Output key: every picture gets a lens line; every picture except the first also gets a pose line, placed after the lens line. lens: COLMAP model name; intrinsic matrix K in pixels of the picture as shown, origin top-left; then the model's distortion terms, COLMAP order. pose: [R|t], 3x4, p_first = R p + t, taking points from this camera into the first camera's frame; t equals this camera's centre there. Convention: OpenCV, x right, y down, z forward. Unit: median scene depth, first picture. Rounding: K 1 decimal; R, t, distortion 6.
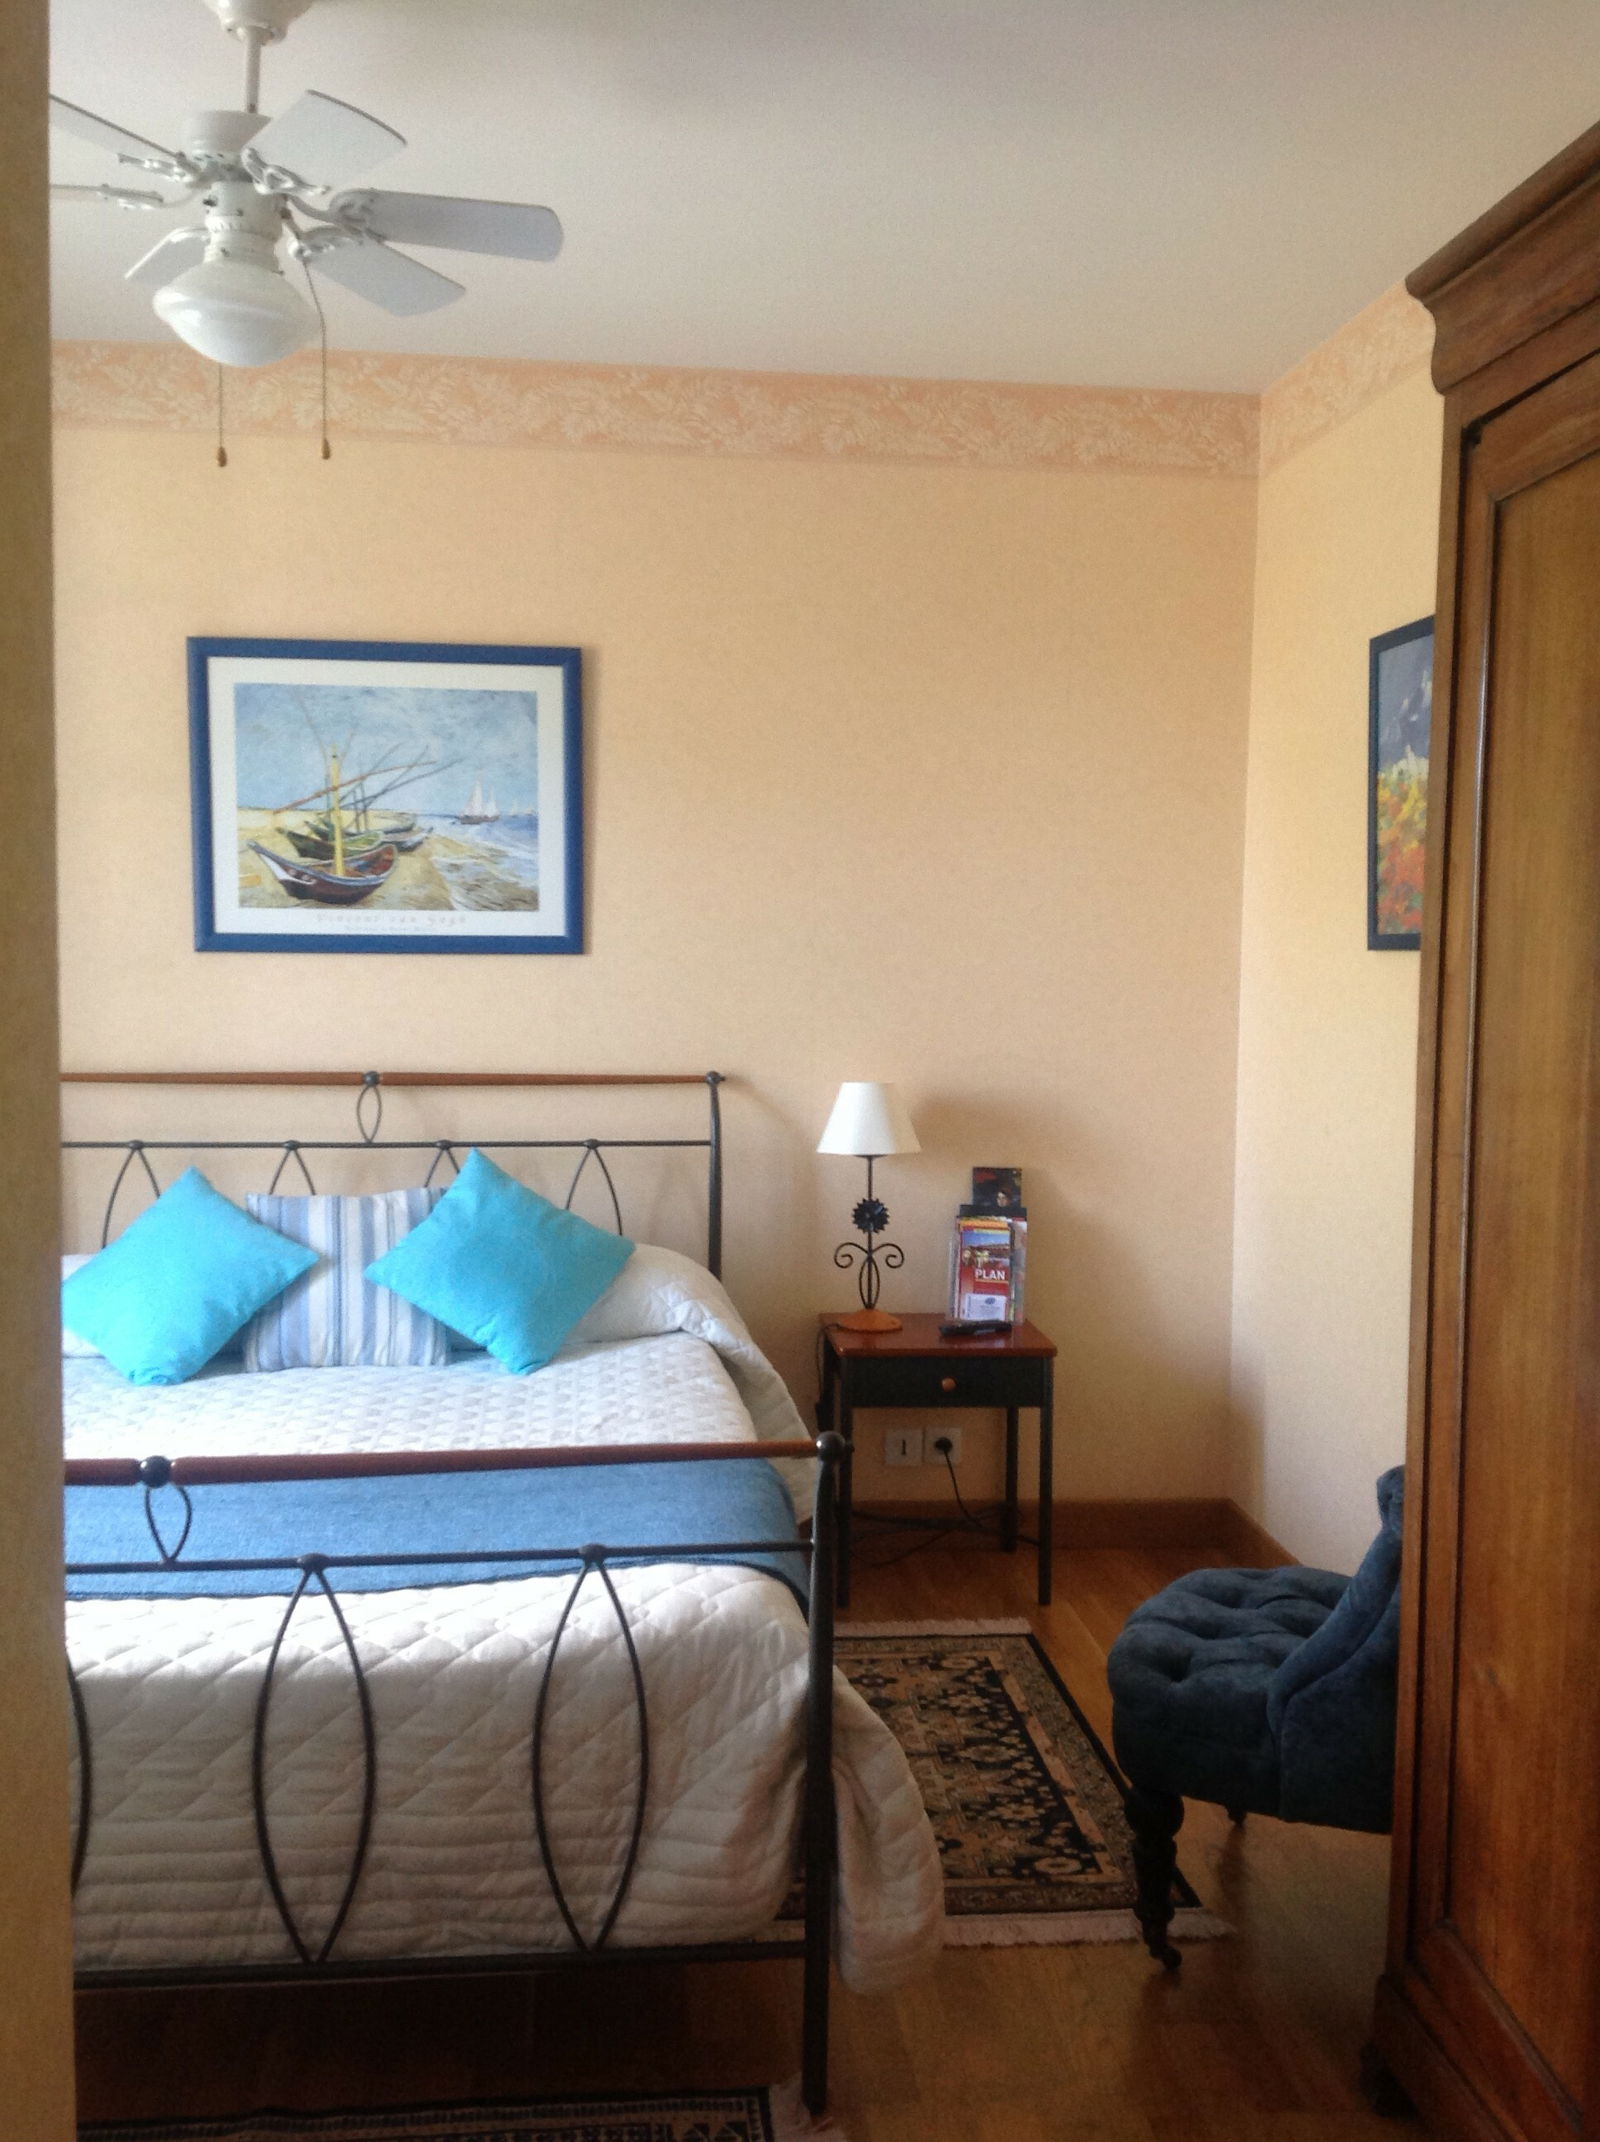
lens RADIAL K [[2001.8, 0, 805.7], [0, 2001.8, 1076.2], [0, 0, 1]] dist [0.159650, -0.394261]
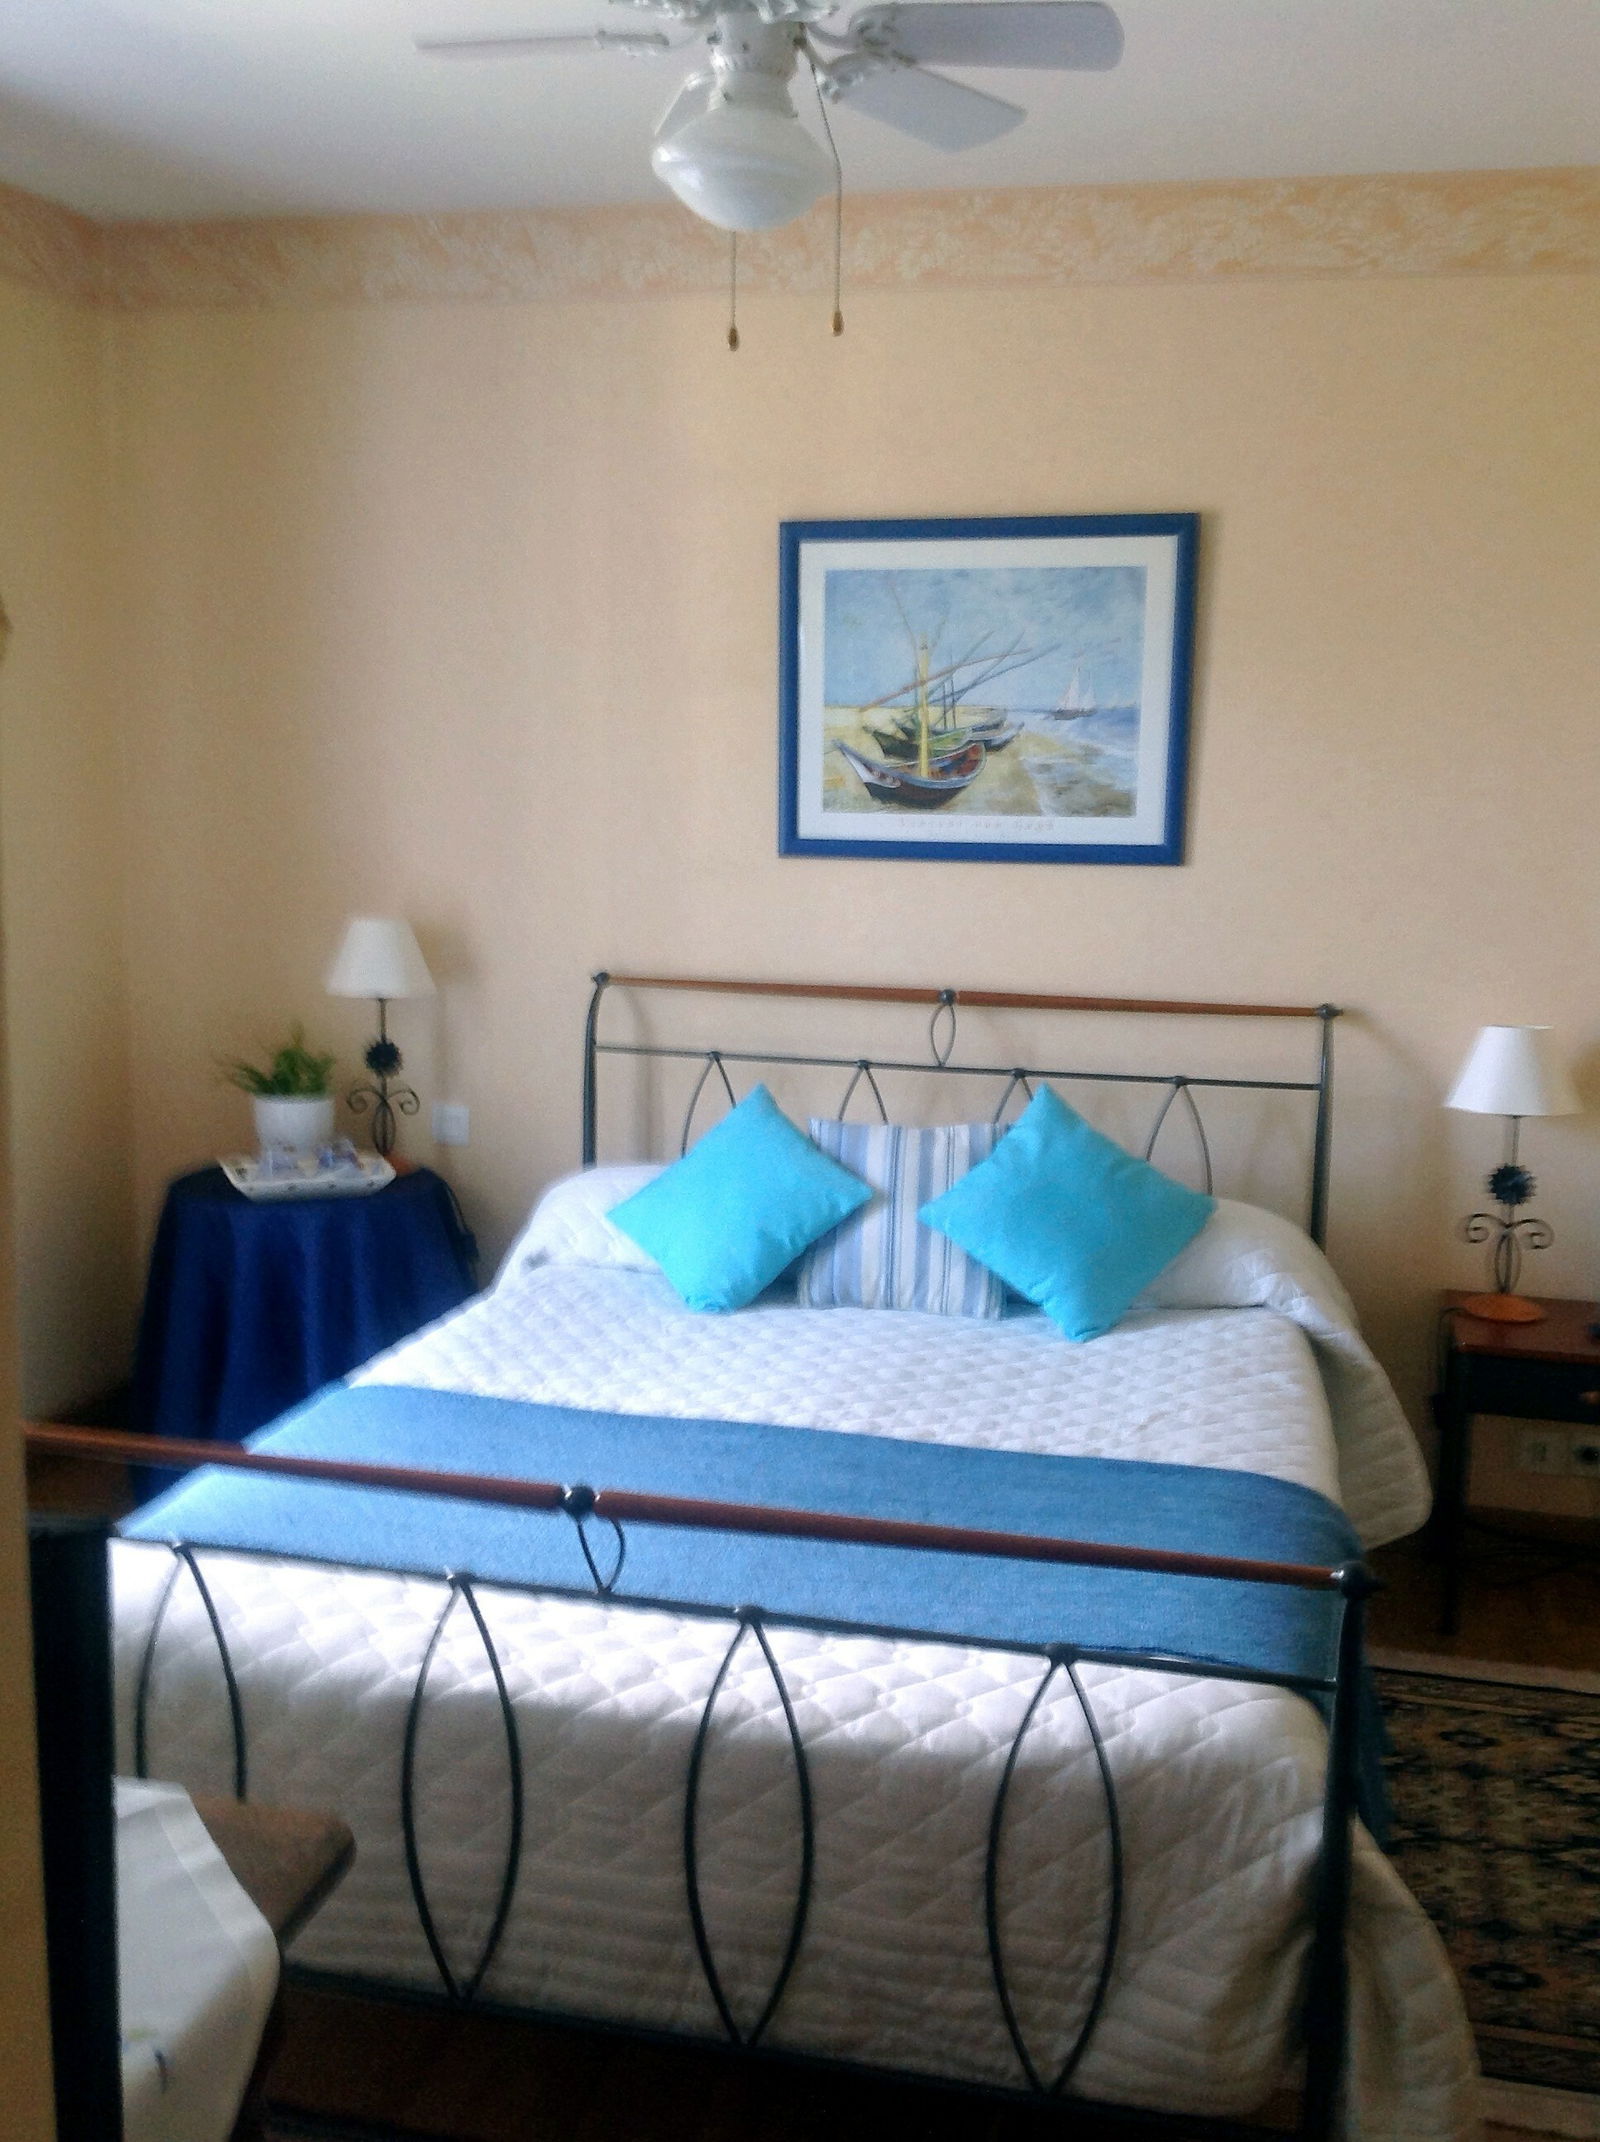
lens RADIAL K [[2001.8, 0, 805.7], [0, 2001.8, 1076.2], [0, 0, 1]] dist [0.159650, -0.394261]
pose [[0.942337, 0.055983, -0.329950, 0.039459], [-0.029902, 0.996051, 0.083600, -0.046835], [0.333327, -0.068913, 0.940289, 0.124349]]
